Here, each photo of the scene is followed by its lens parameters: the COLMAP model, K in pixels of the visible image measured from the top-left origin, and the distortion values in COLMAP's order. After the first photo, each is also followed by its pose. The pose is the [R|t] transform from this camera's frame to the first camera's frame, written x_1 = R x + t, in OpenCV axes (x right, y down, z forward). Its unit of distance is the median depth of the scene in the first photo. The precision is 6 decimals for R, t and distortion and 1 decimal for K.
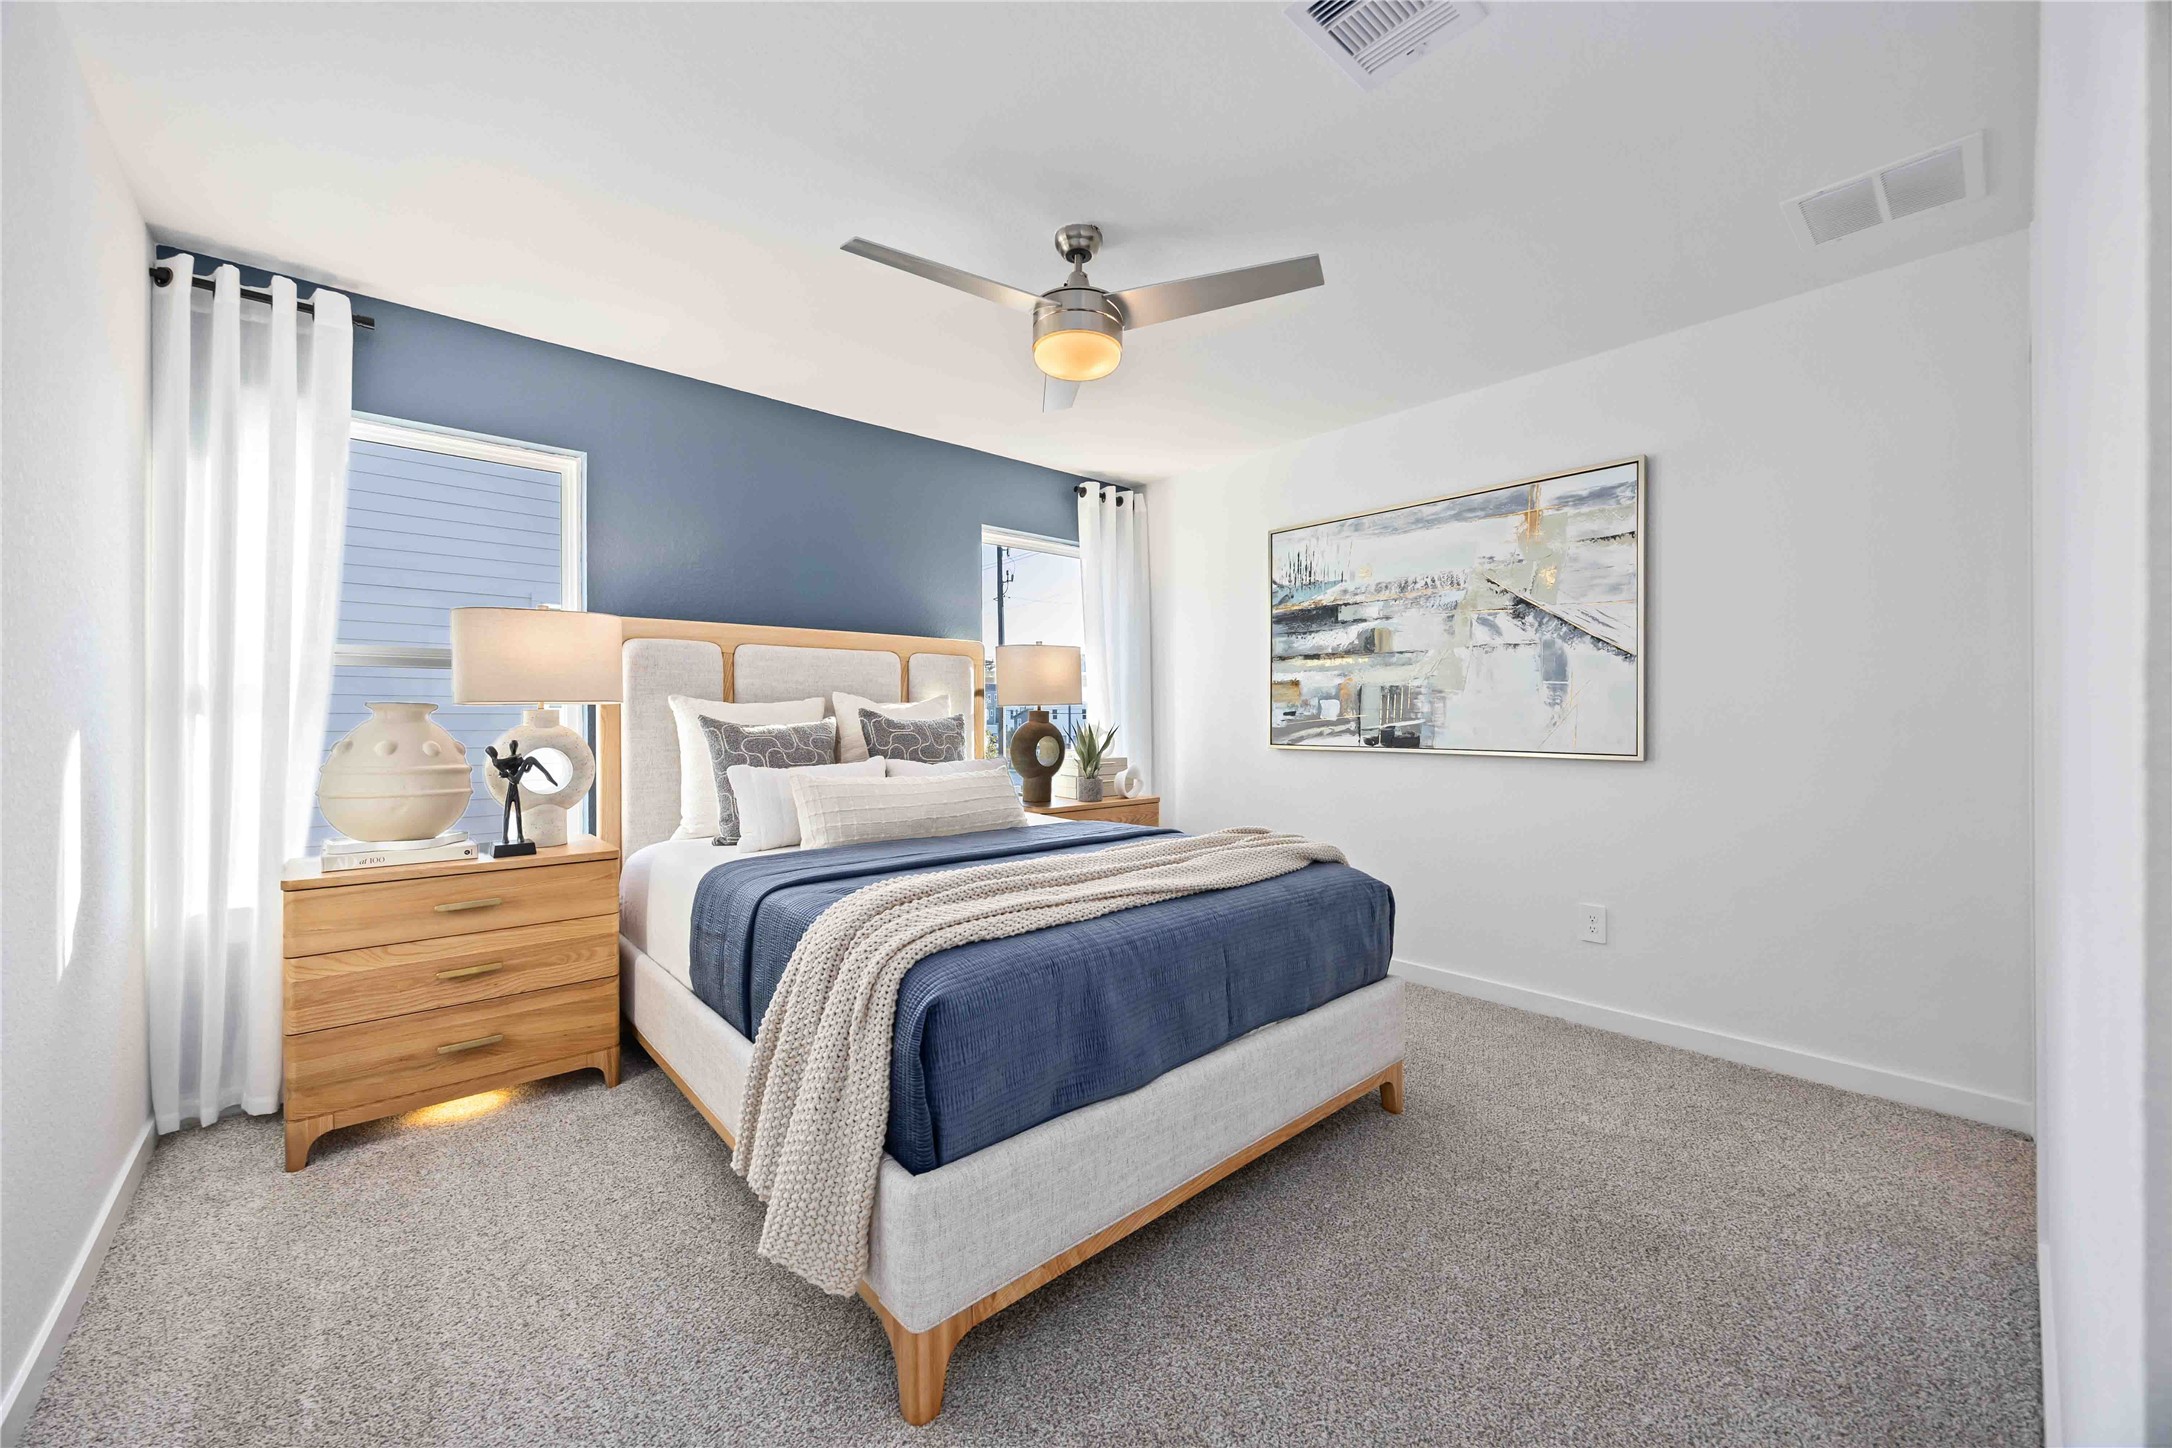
lens RADIAL K [[829.4, 0, 1085.5], [0, 829.4, 719.3], [0, 0, 1]] dist [-0.008475, 0.000787]
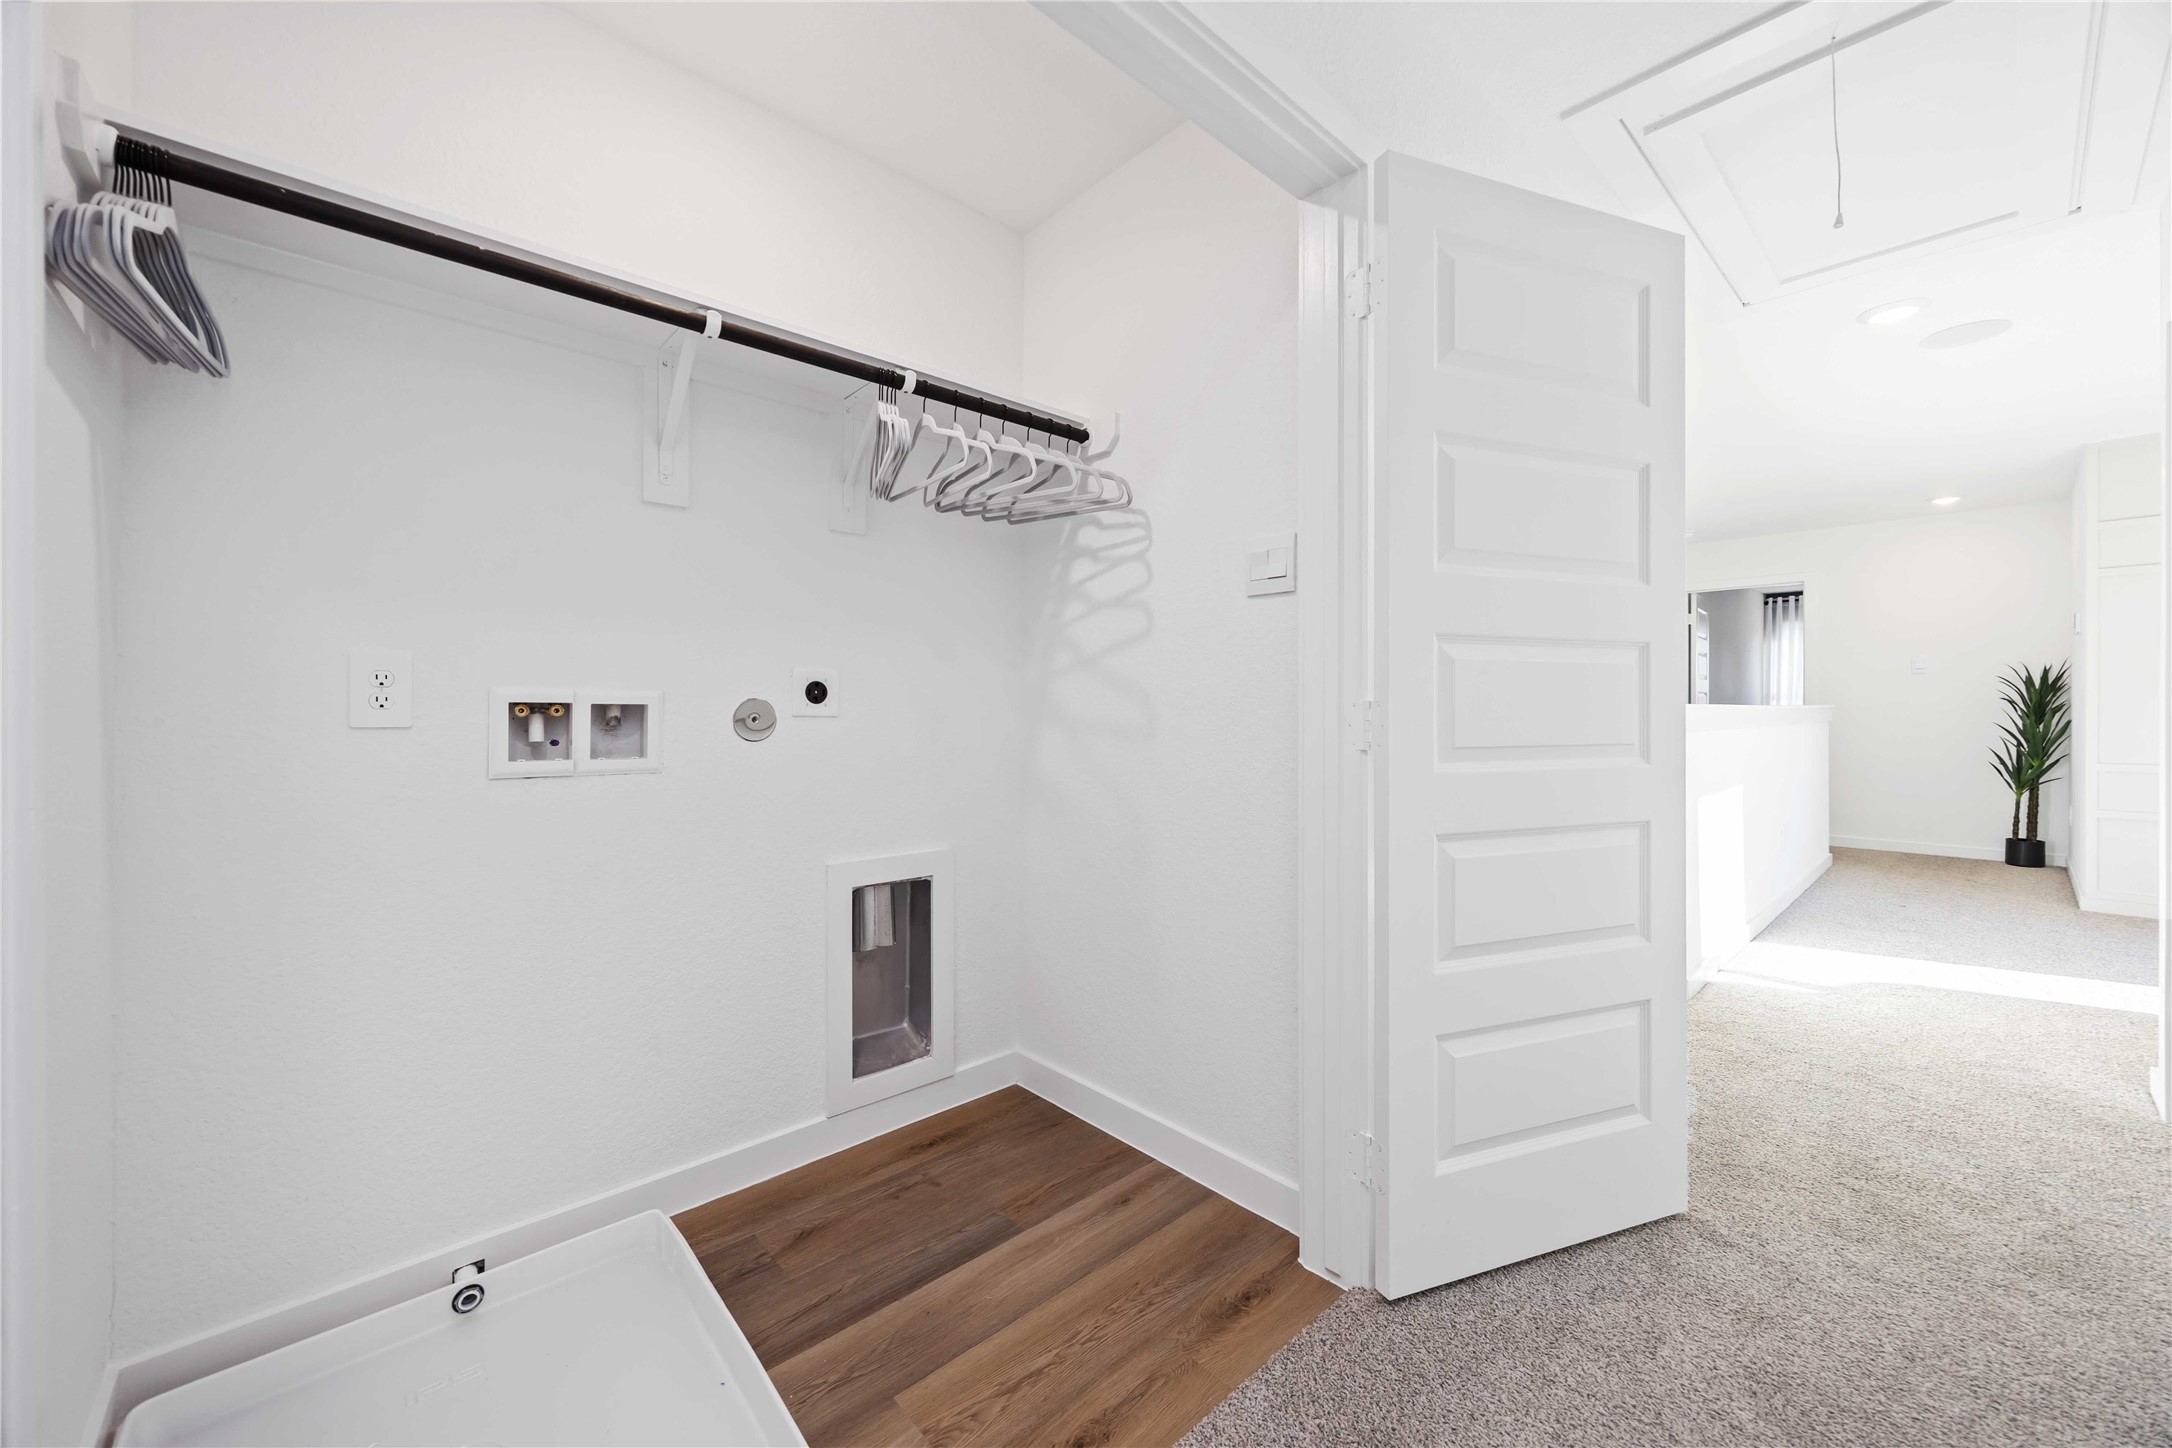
lens RADIAL K [[829.4, 0, 1085.1], [0, 829.4, 715.4], [0, 0, 1]] dist [-0.008475, 0.000787]
pose [[0.013089, 0.006904, -0.999890, 3.334968], [0.005819, 0.999959, 0.006981, 0.029406], [0.999897, -0.005910, 0.013049, -2.785603]]
